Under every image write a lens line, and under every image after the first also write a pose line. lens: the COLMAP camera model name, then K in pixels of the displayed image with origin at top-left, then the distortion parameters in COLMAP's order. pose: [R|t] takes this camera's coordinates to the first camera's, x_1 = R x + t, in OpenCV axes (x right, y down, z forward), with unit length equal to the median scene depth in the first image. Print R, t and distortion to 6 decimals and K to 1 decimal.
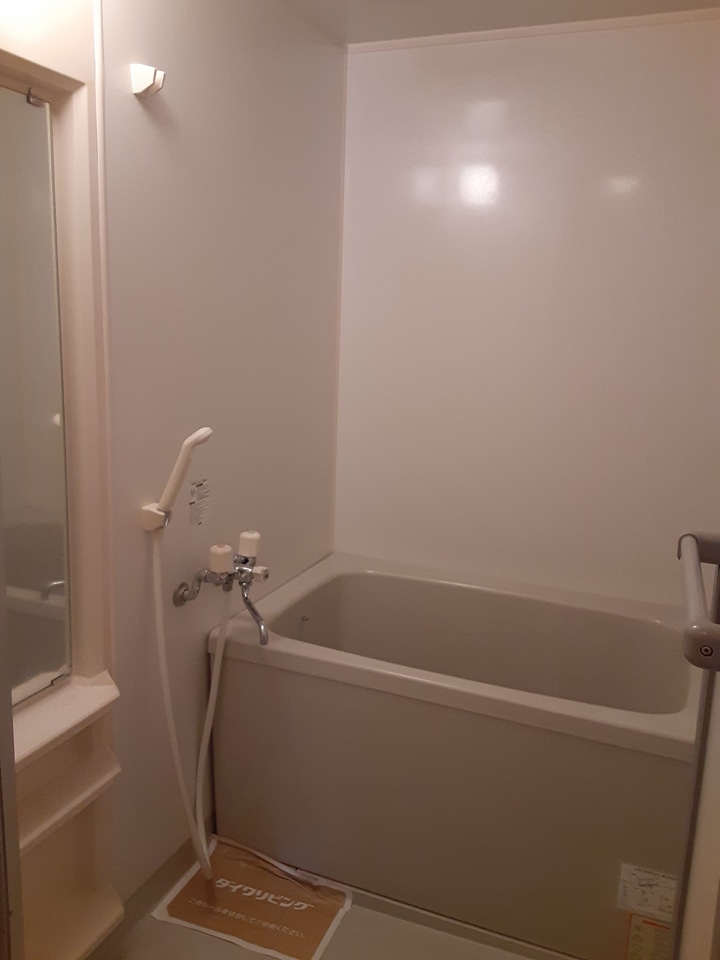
lens RADIAL K [[777.9, 0, 359.0], [0, 777.9, 465.5], [0, 0, 1]] dist [0.098549, -0.138715]
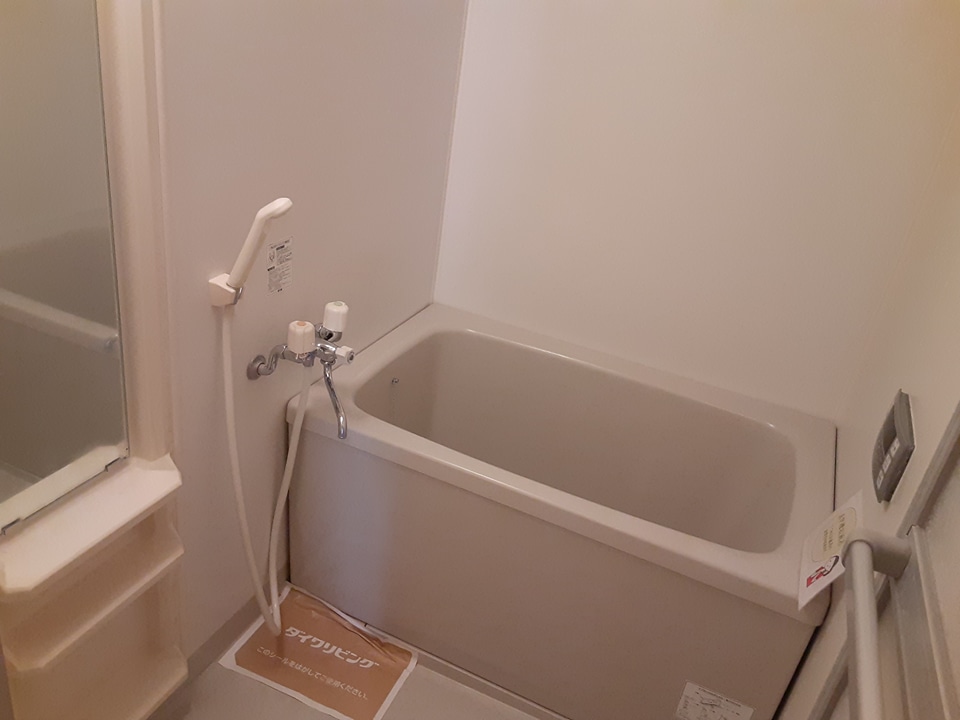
lens RADIAL K [[777.9, 0, 459.9], [0, 777.9, 361.0], [0, 0, 1]] dist [0.098549, -0.138715]
pose [[0.994669, 0.103092, 0.002452, 0.003812], [-0.099542, 0.953660, 0.283942, -0.120602], [0.026934, -0.282672, 0.958838, 0.139236]]
